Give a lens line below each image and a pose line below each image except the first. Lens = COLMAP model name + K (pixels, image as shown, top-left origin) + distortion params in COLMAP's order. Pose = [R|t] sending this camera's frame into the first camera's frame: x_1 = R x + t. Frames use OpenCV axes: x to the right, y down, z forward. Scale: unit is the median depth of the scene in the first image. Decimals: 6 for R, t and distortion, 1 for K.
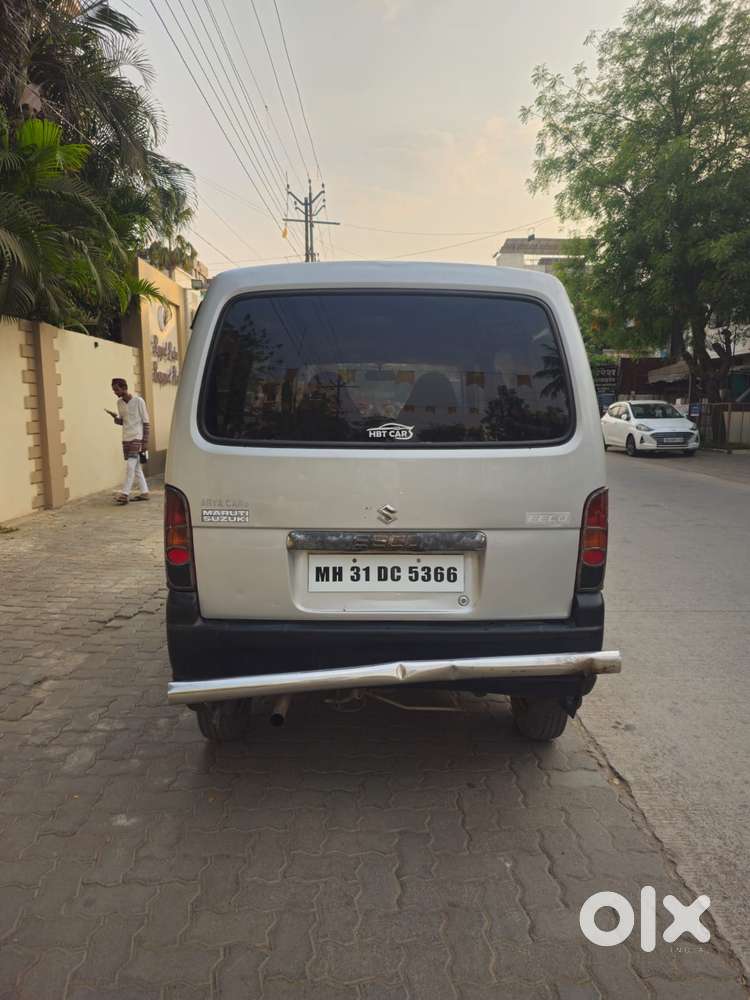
lens RADIAL K [[662.1, 0, 384.7], [0, 662.1, 500.2], [0, 0, 1]] dist [0.049061, -0.045840]
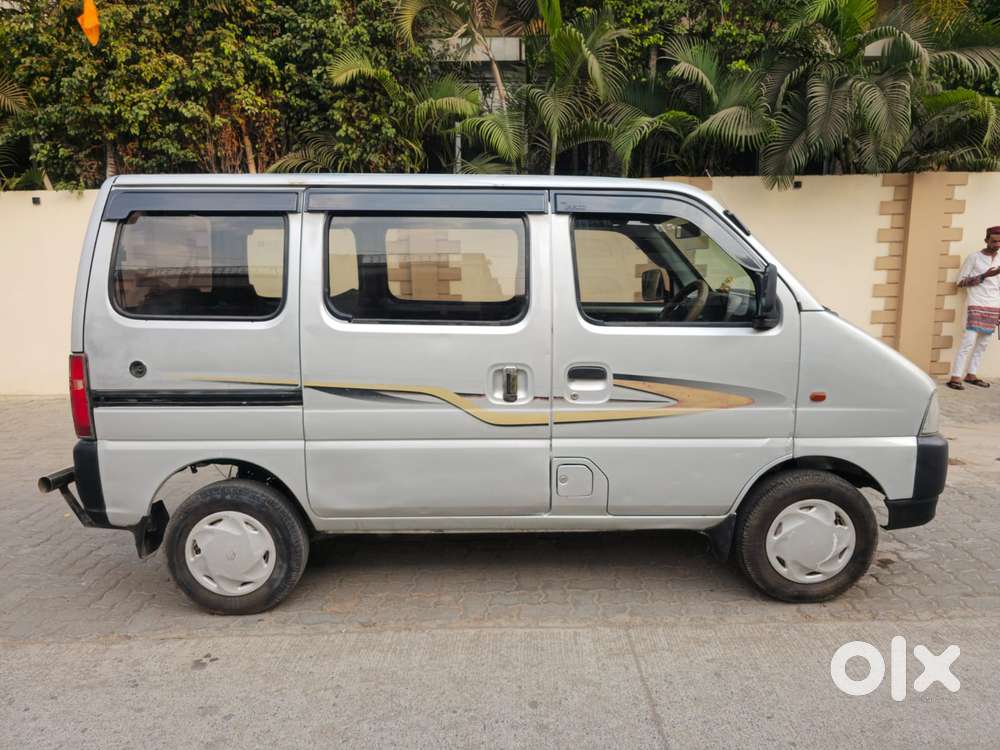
lens RADIAL K [[662.1, 0, 502.3], [0, 662.1, 374.6], [0, 0, 1]] dist [0.049061, -0.045840]
pose [[-0.012092, 0.154492, -0.987920, 1.242909], [-0.123488, 0.980198, 0.154796, -0.217069], [0.992272, 0.123868, 0.007225, 1.445784]]
